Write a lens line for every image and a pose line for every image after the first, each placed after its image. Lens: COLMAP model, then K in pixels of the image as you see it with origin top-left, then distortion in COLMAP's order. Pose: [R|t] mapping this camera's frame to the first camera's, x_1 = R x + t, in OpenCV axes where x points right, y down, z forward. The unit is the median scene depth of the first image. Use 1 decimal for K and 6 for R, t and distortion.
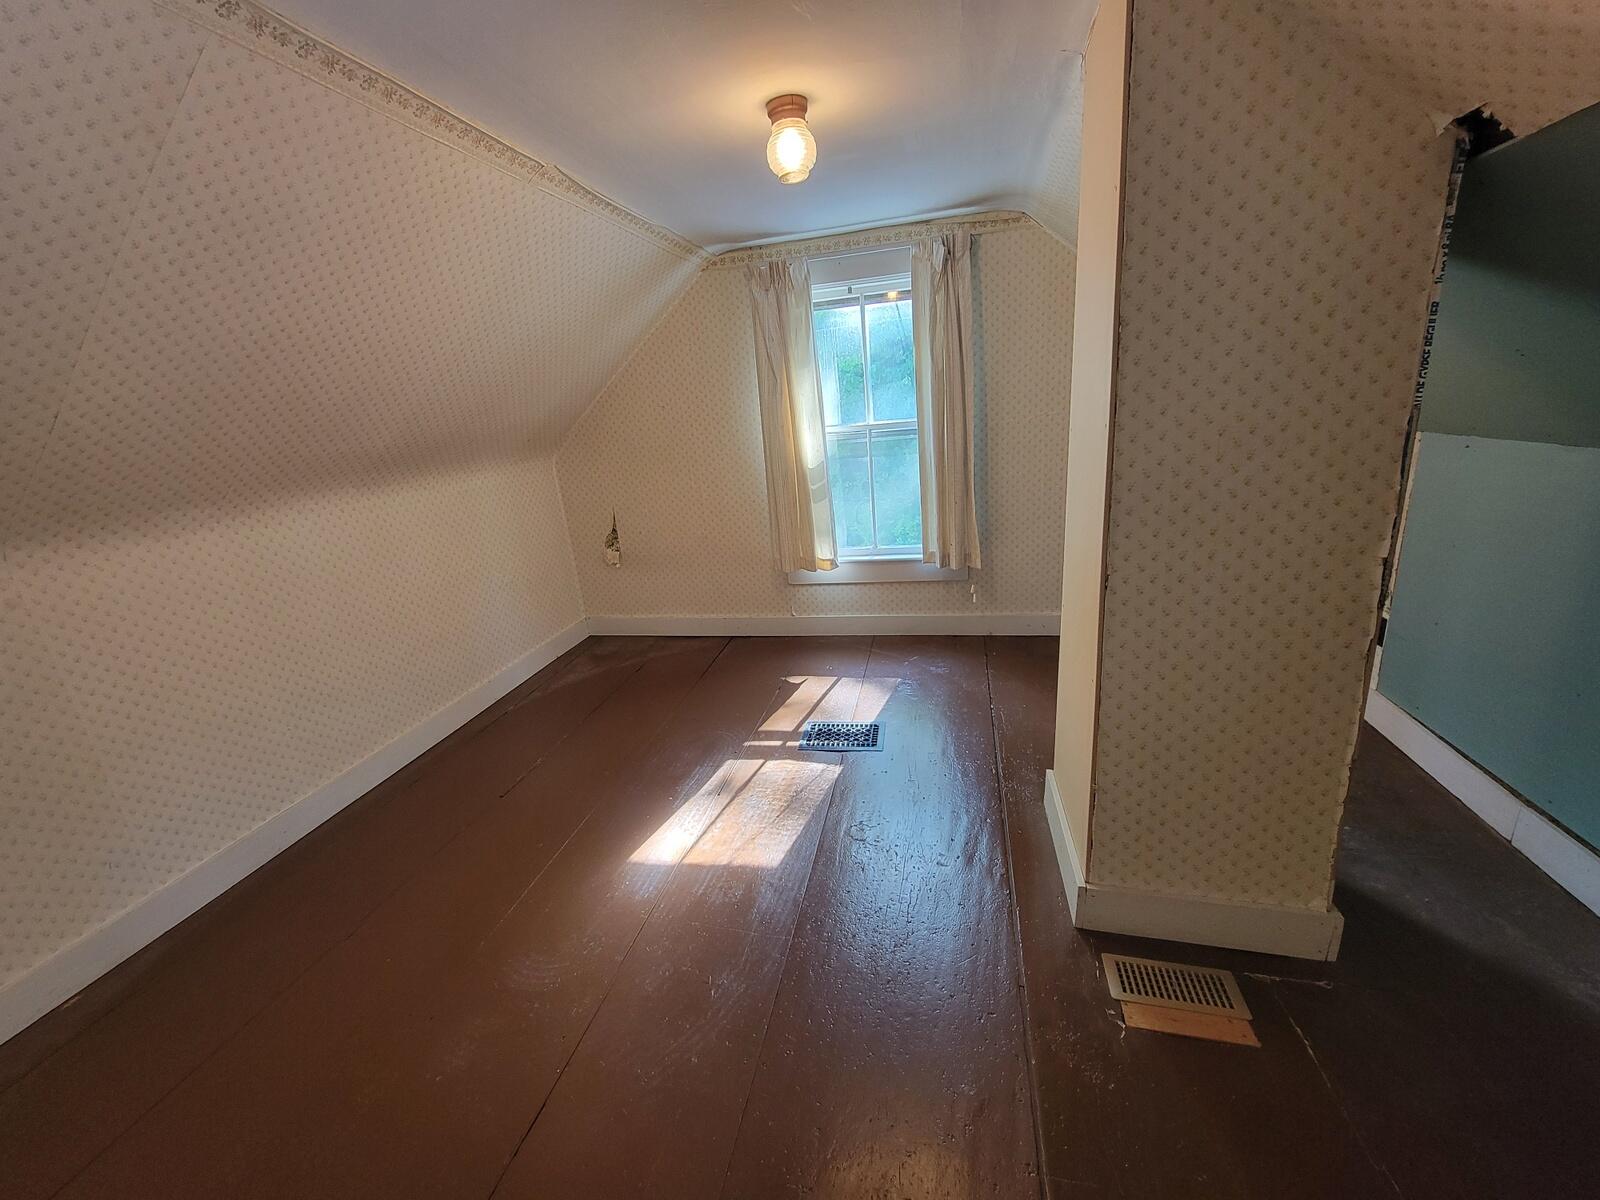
lens RADIAL K [[652.3, 0, 798.7], [0, 652.3, 598.6], [0, 0, 1]] dist [-0.006987, 0.002615]
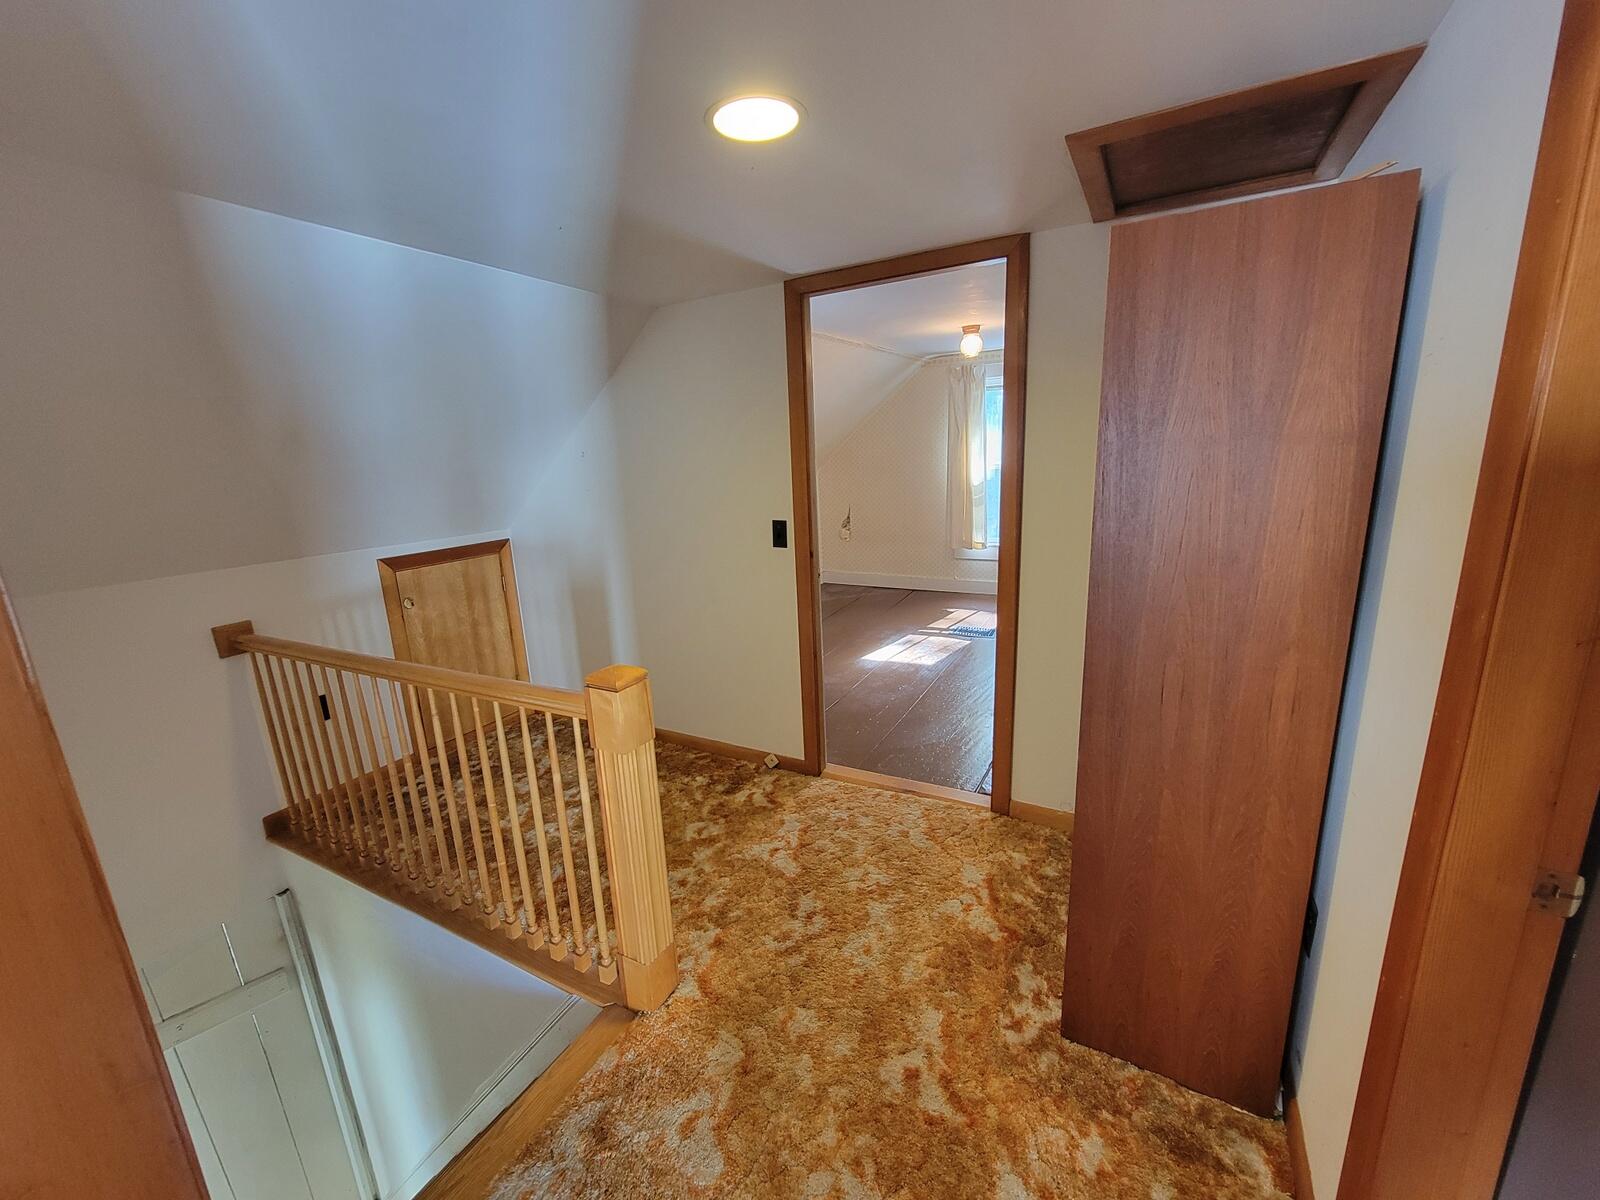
lens RADIAL K [[652.3, 0, 803.6], [0, 652.3, 603.8], [0, 0, 1]] dist [-0.006987, 0.002615]
pose [[0.962390, 0.105010, -0.250557, 0.056762], [-0.112998, 0.993438, -0.017672, 0.217894], [0.247057, 0.045320, 0.967941, -0.854667]]
